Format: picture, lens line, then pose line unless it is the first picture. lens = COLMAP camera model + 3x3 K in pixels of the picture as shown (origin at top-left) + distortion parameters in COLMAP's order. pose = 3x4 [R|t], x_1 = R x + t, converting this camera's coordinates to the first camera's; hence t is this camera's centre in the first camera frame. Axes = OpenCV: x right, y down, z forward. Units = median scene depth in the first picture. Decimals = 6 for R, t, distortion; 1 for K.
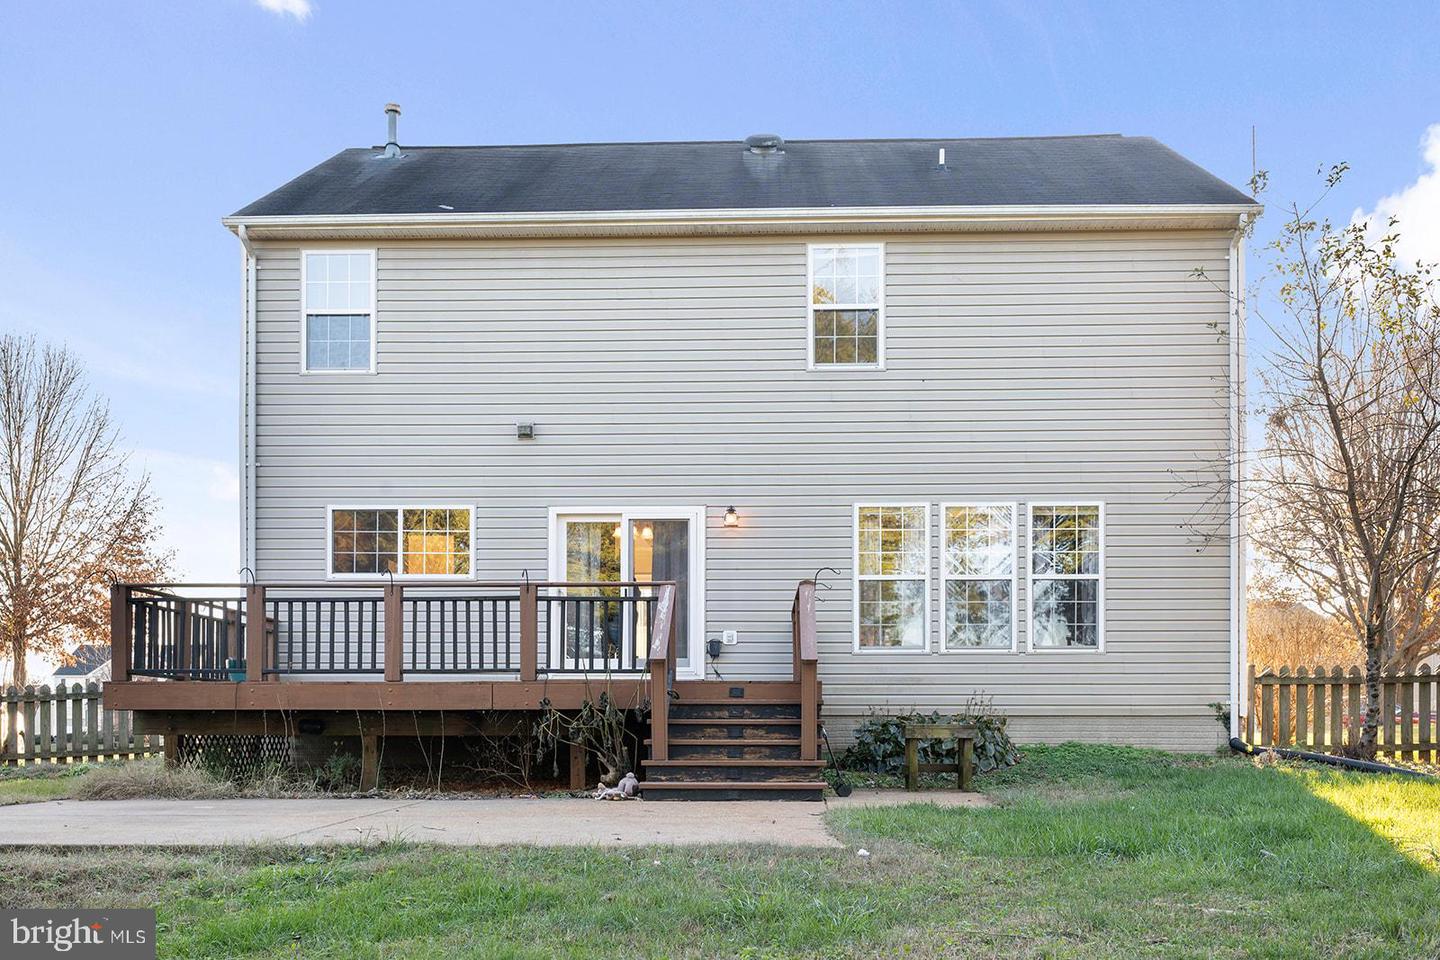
lens RADIAL K [[1457.1, 0, 719.0], [0, 1457.1, 585.3], [0, 0, 1]] dist [0.011226, -0.015366]
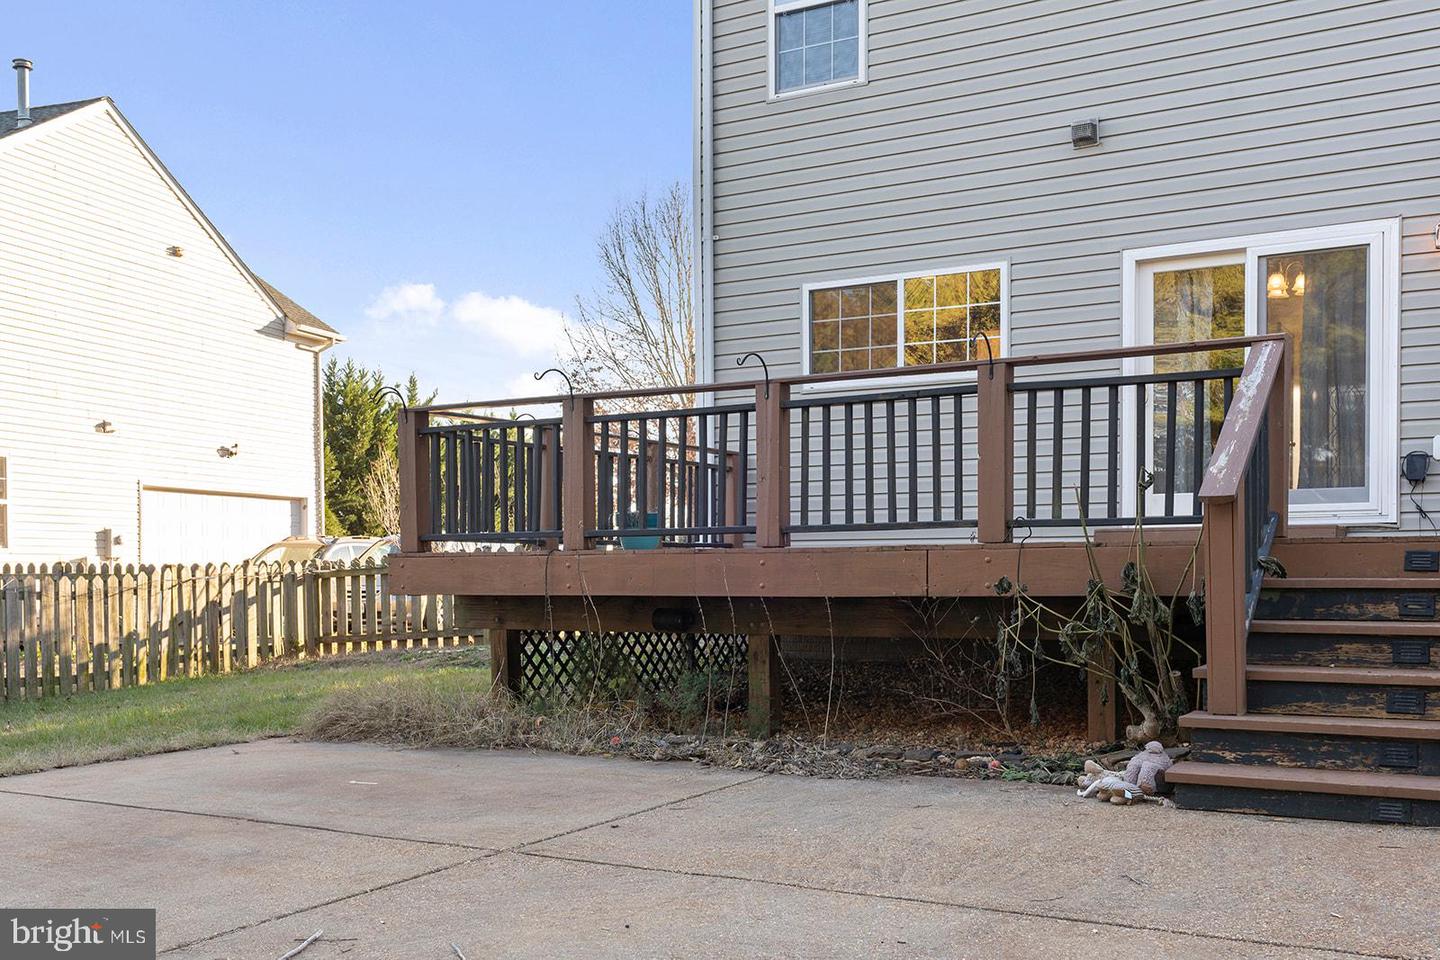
lens RADIAL K [[1457.1, 0, 719.0], [0, 1457.1, 585.3], [0, 0, 1]] dist [0.011226, -0.015366]
pose [[0.881484, -0.002713, -0.472205, 0.033150], [0.056095, 0.993505, 0.099005, 0.022227], [0.468869, -0.113760, 0.875911, 0.475710]]
